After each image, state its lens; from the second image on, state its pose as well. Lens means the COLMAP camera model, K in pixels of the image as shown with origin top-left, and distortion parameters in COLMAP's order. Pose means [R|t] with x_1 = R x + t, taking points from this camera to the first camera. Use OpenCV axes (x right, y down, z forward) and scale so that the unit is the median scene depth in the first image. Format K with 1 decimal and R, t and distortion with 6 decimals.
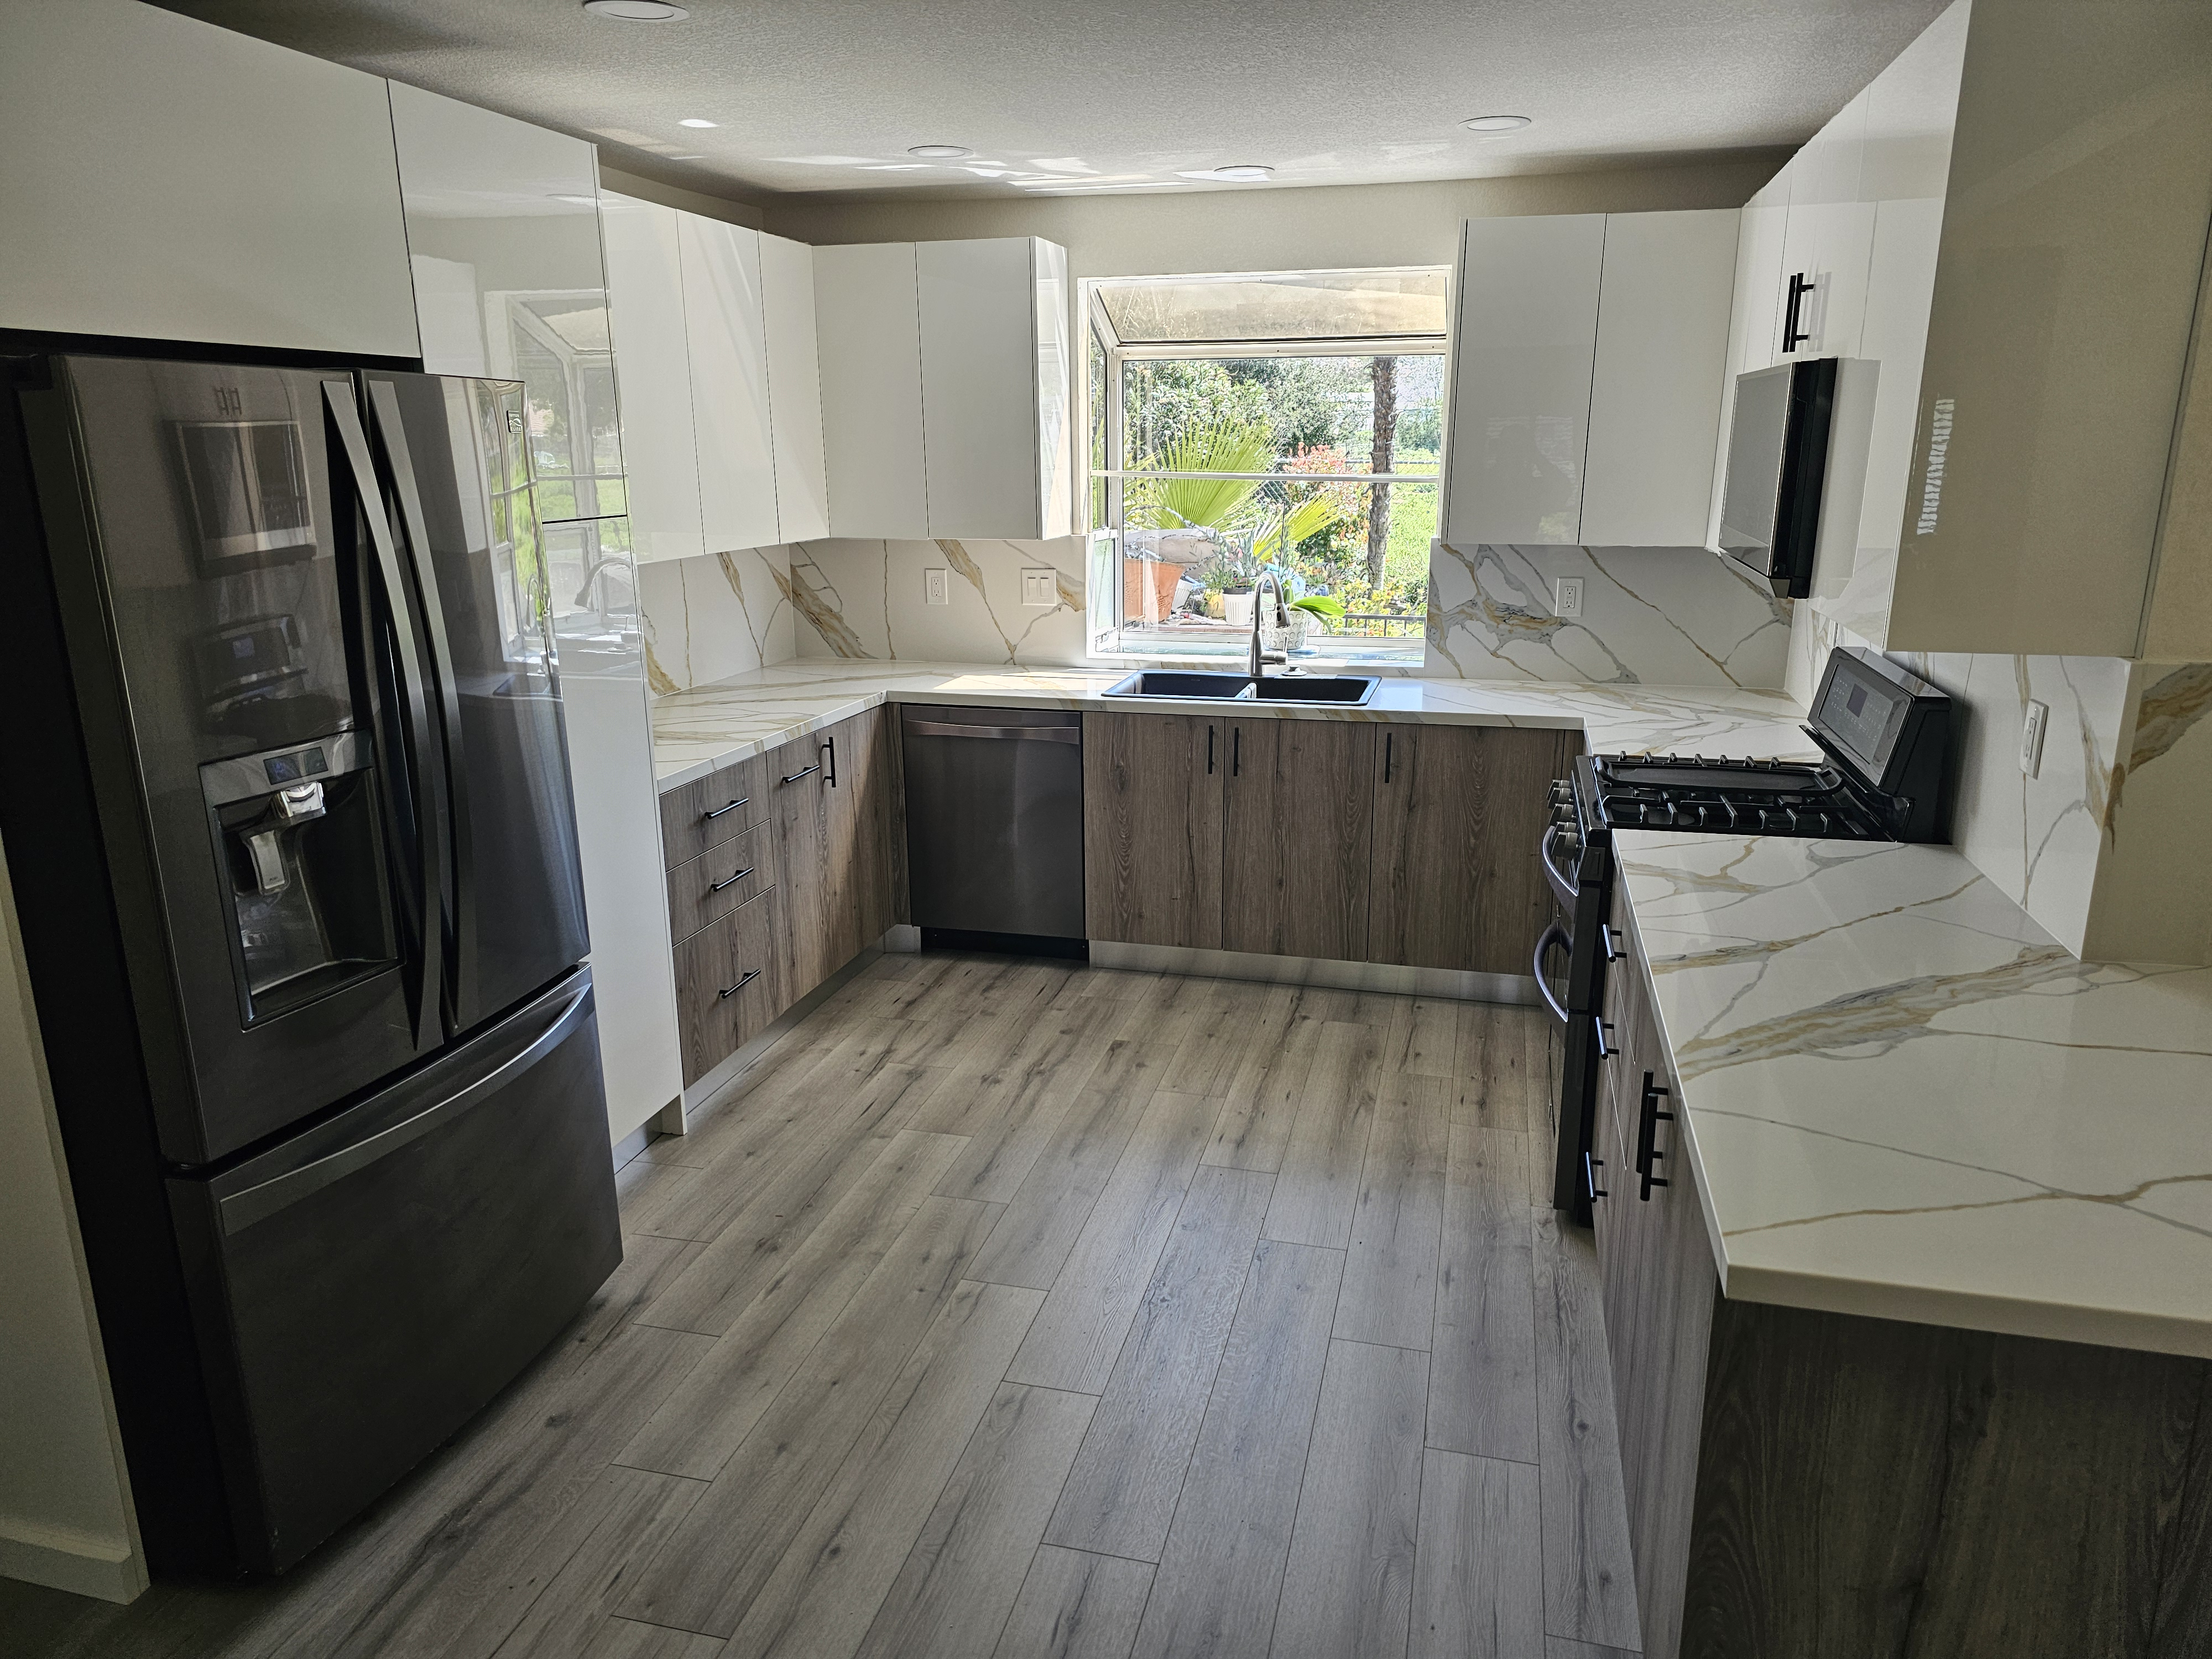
lens RADIAL K [[1483.8, 0, 1114.0], [0, 1483.8, 845.2], [0, 0, 1]] dist [0.024588, -0.008383]
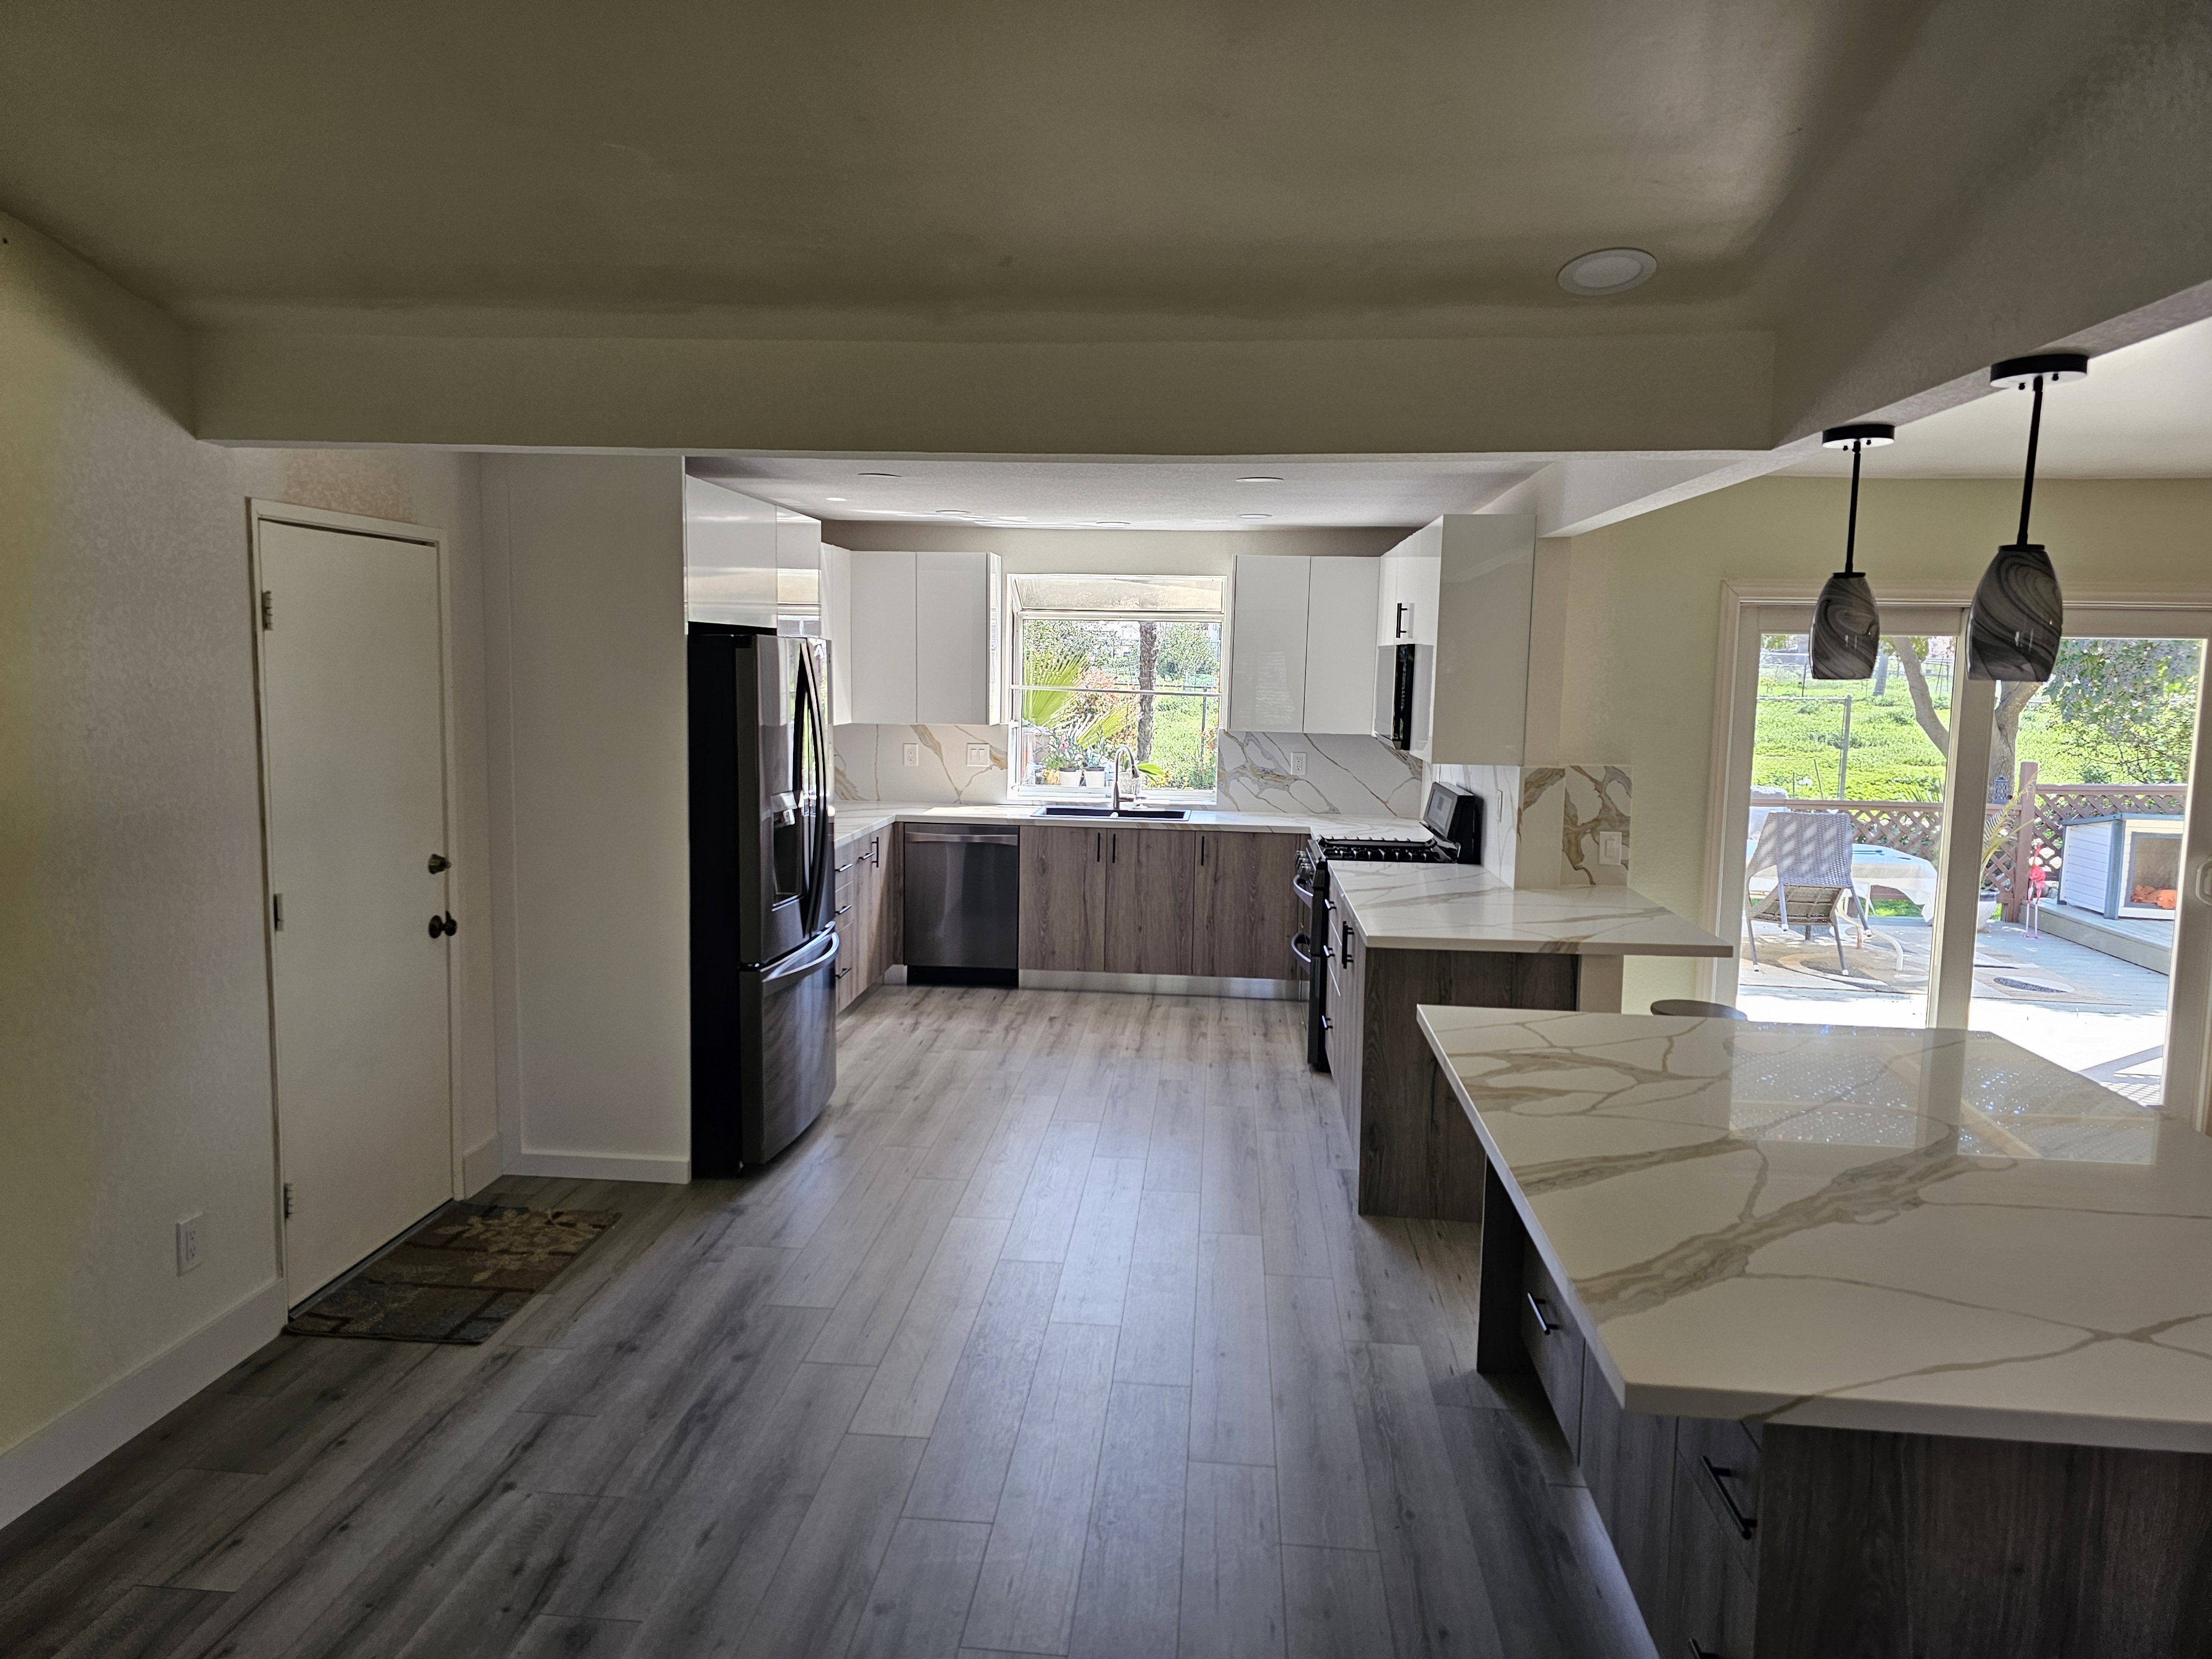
lens RADIAL K [[1483.8, 0, 1100.7], [0, 1483.8, 822.1], [0, 0, 1]] dist [0.024588, -0.008383]
pose [[0.985459, 0.006478, 0.169789, -0.220356], [0.020269, 0.987655, -0.155325, 0.170141], [-0.168700, 0.156508, 0.973163, -0.648907]]
